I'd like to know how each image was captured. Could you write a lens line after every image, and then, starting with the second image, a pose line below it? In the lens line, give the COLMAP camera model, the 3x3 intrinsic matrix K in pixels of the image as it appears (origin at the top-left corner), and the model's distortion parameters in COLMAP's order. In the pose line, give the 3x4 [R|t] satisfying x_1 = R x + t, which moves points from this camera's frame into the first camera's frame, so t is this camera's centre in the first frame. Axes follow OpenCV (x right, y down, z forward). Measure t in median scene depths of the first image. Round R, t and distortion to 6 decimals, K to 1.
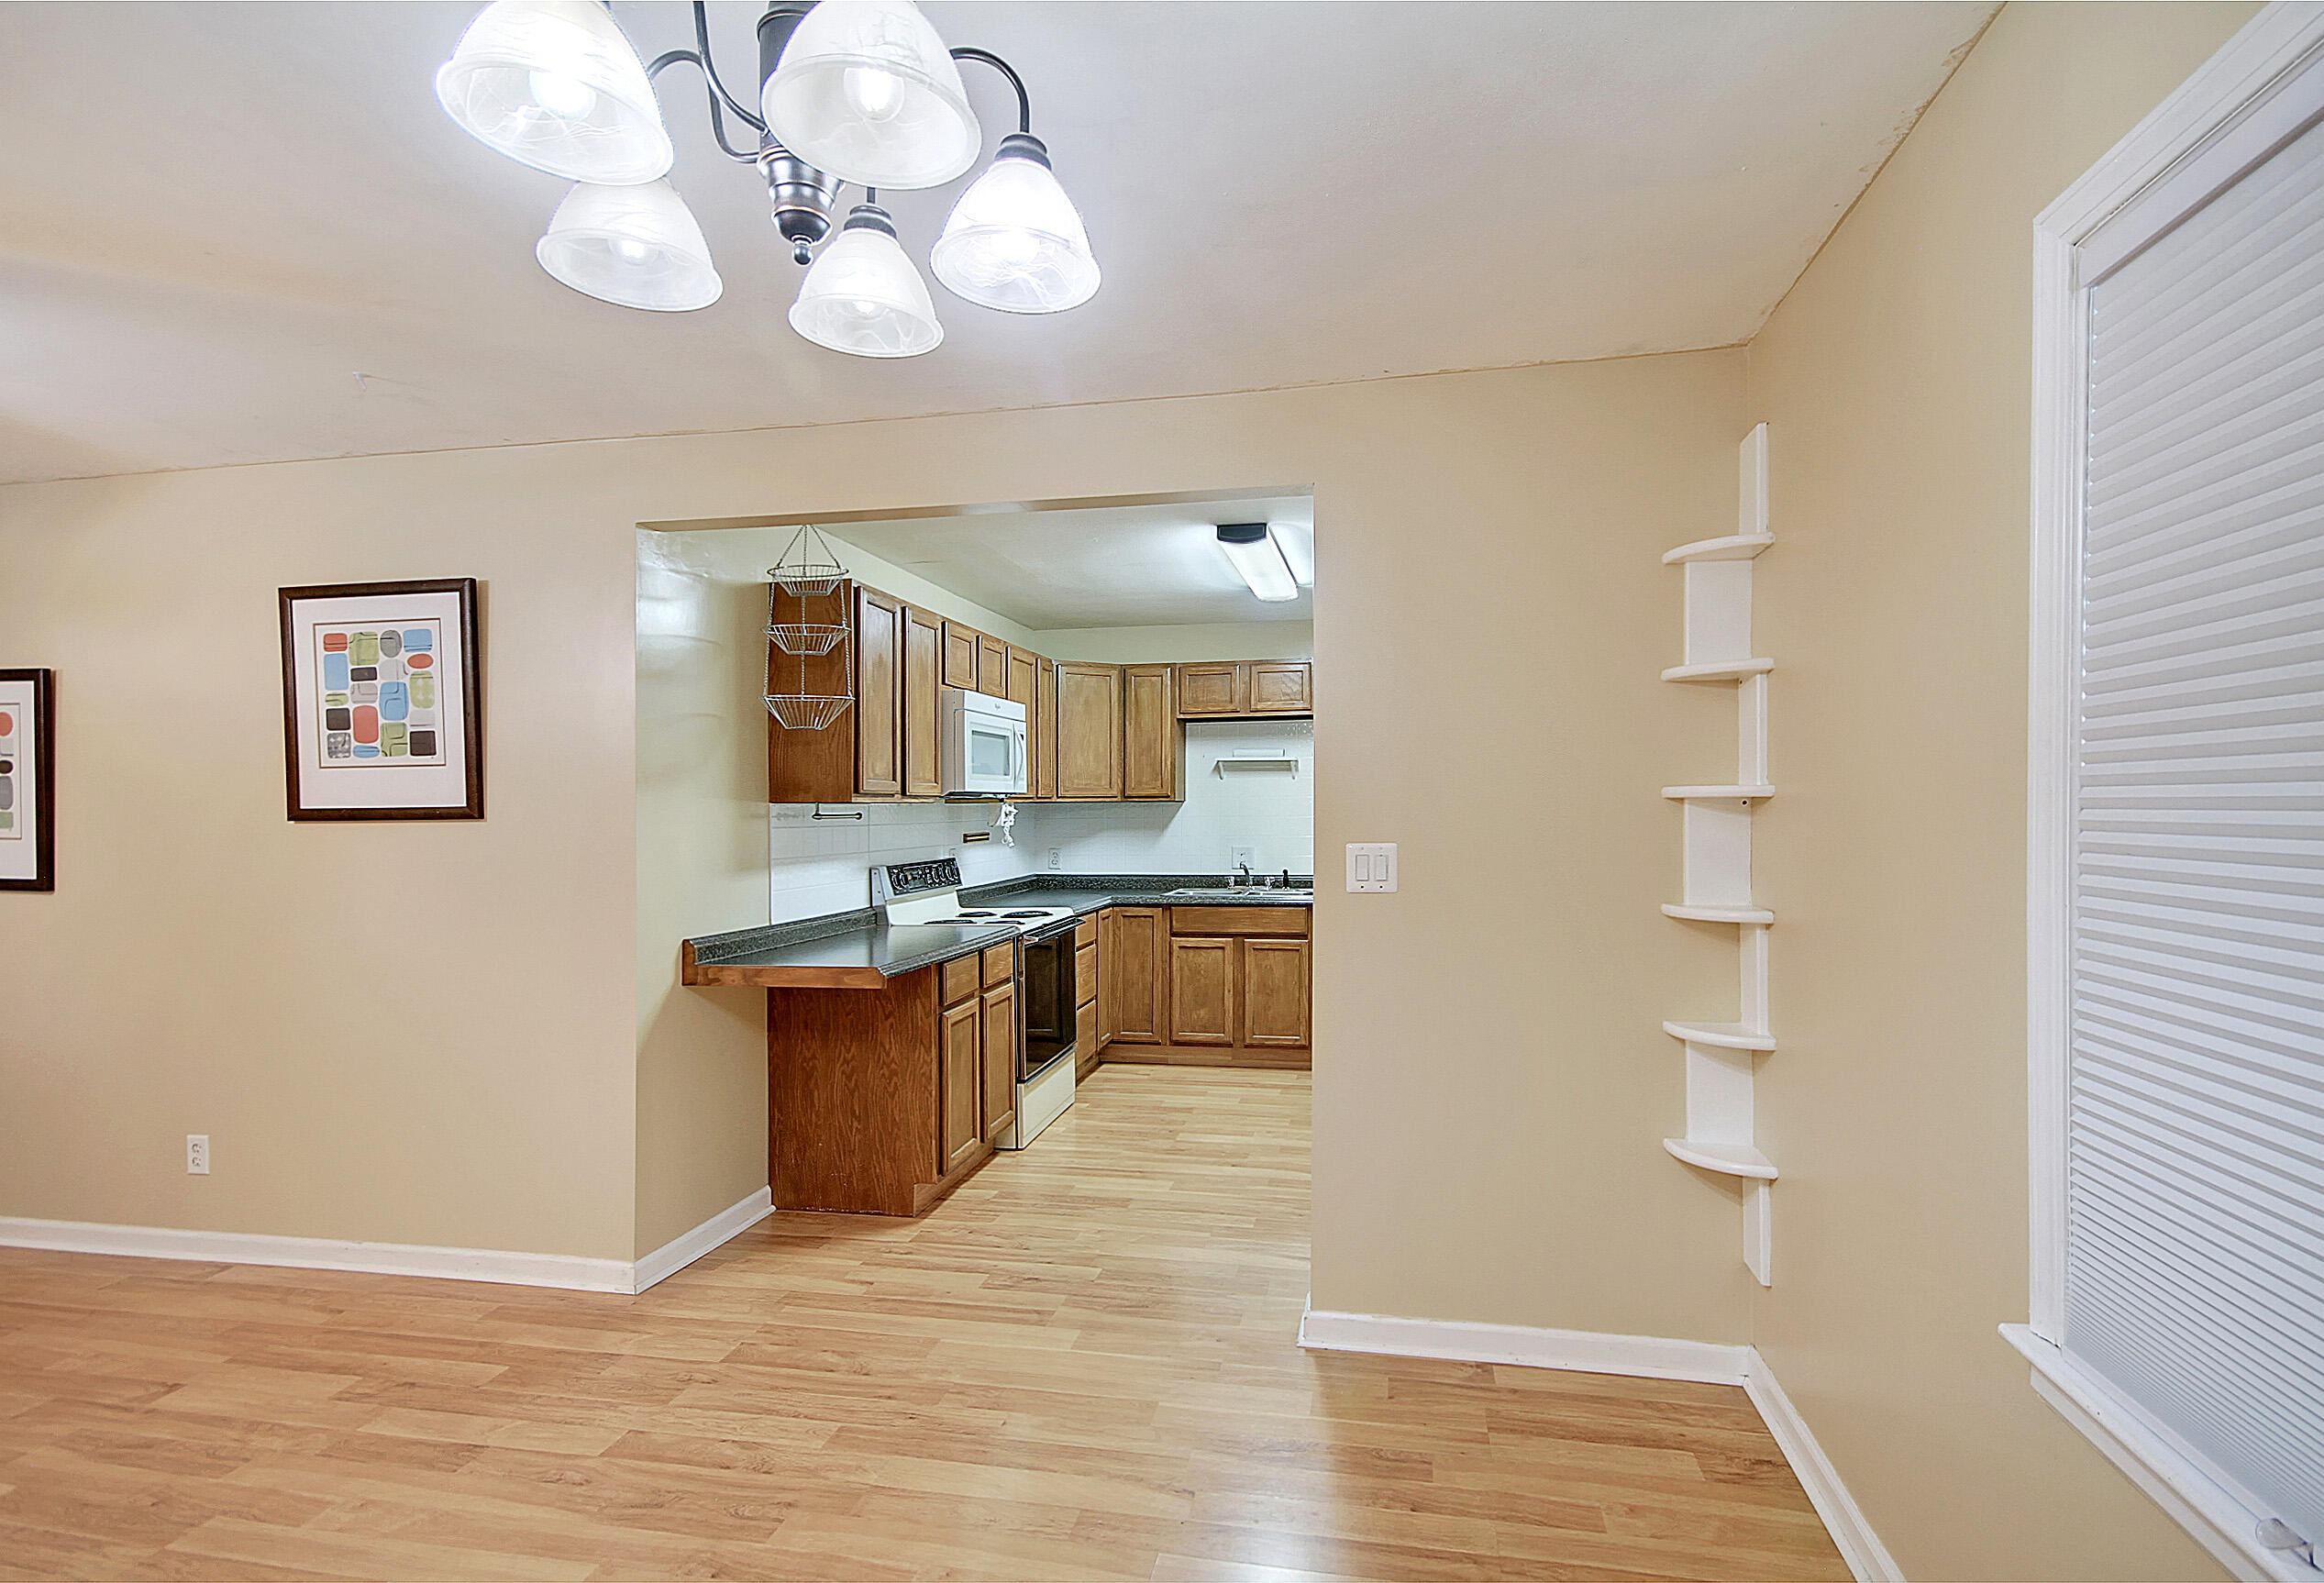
lens RADIAL K [[1220.4, 0, 1168.0], [0, 1220.4, 798.8], [0, 0, 1]] dist [0.003610, 0.001159]
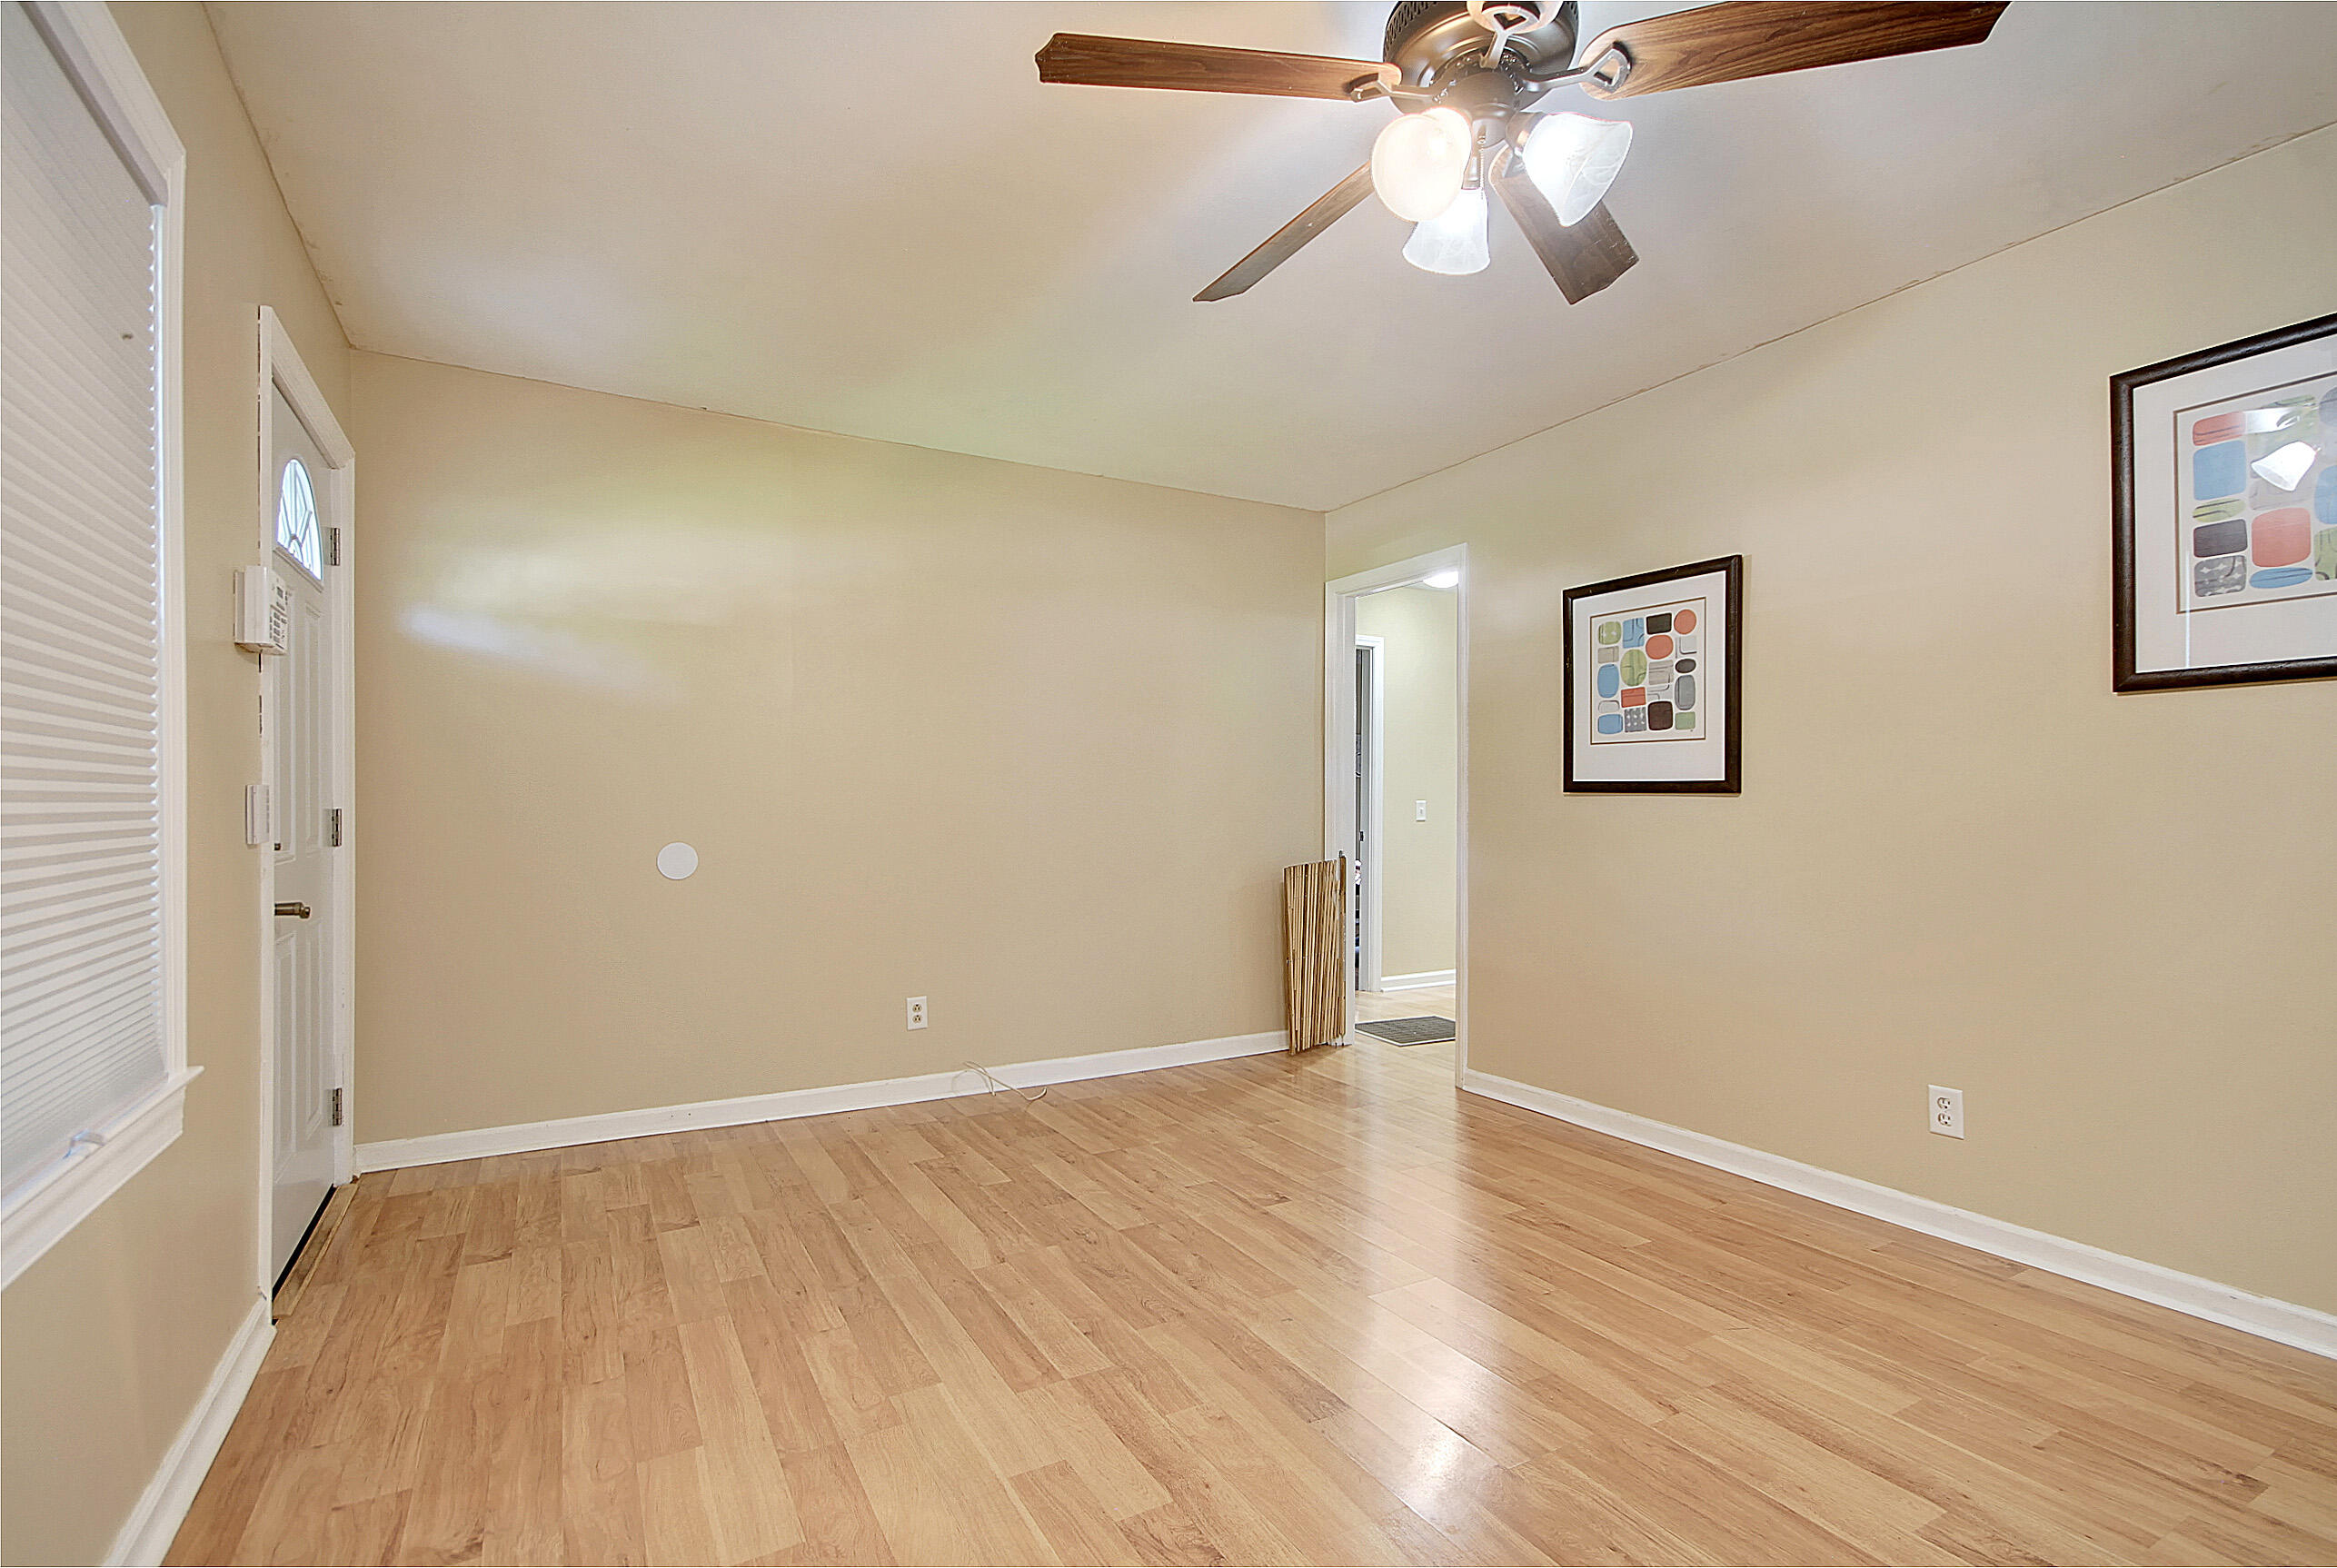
lens RADIAL K [[1144.1, 0, 1167.2], [0, 1144.1, 793.5], [0, 0, 1]] dist [0.011937, 0.000336]
pose [[0.637063, 0.000707, -0.770811, -0.517203], [-0.002773, 0.999995, -0.001374, 0.078559], [0.770806, 0.003013, 0.637062, 0.104567]]
